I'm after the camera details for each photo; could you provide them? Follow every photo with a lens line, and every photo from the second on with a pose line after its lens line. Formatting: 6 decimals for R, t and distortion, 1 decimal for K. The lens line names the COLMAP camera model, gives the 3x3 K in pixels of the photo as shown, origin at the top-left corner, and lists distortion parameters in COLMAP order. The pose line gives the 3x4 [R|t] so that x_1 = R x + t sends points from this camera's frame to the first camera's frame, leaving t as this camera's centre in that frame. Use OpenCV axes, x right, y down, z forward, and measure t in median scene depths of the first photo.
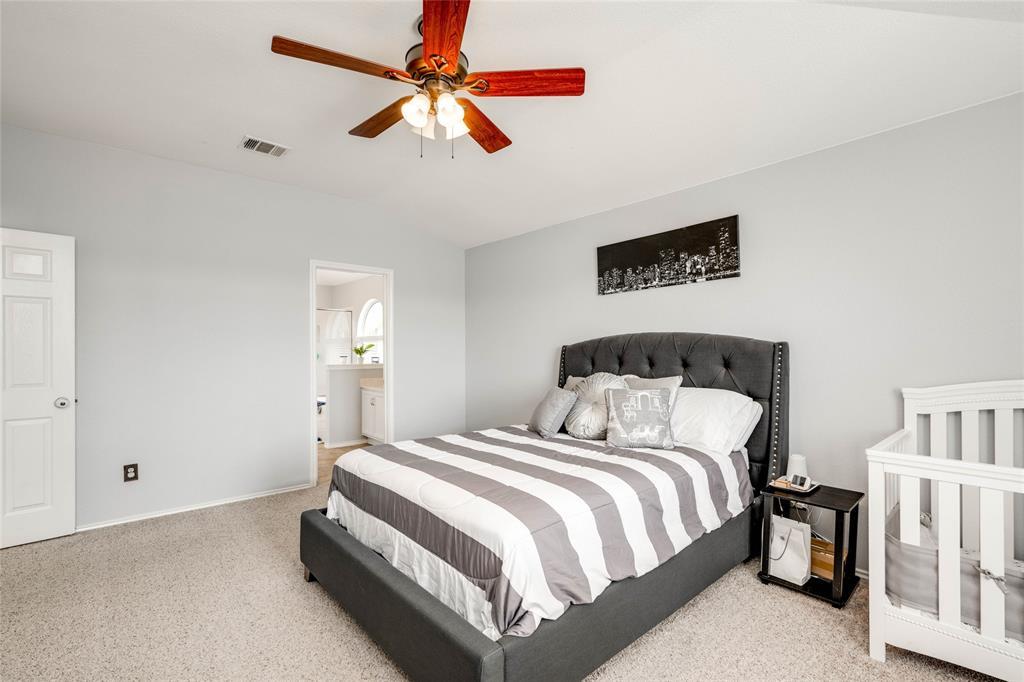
lens RADIAL K [[439.2, 0, 514.0], [0, 439.2, 349.1], [0, 0, 1]] dist [-0.002769, -0.000244]
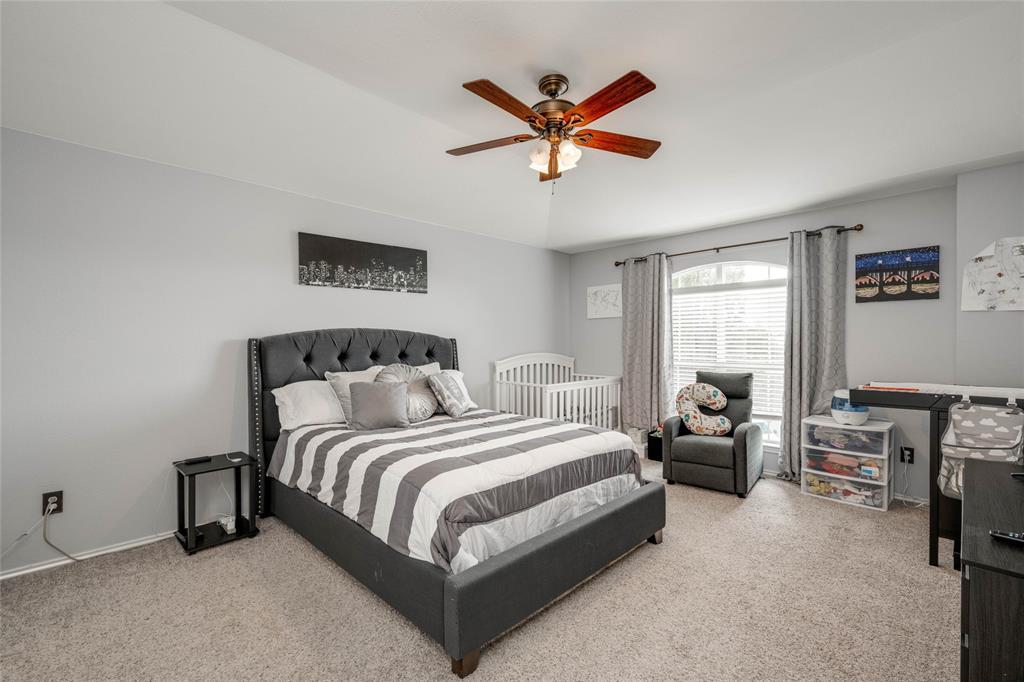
lens RADIAL K [[421.7, 0, 512.9], [0, 421.7, 342.8], [0, 0, 1]] dist [0.000471, -0.000830]
pose [[-0.002267, 0.003937, 0.999990, -0.814413], [0.001887, 0.999990, -0.003933, 0.003827], [-0.999996, 0.001878, -0.002275, 0.662063]]
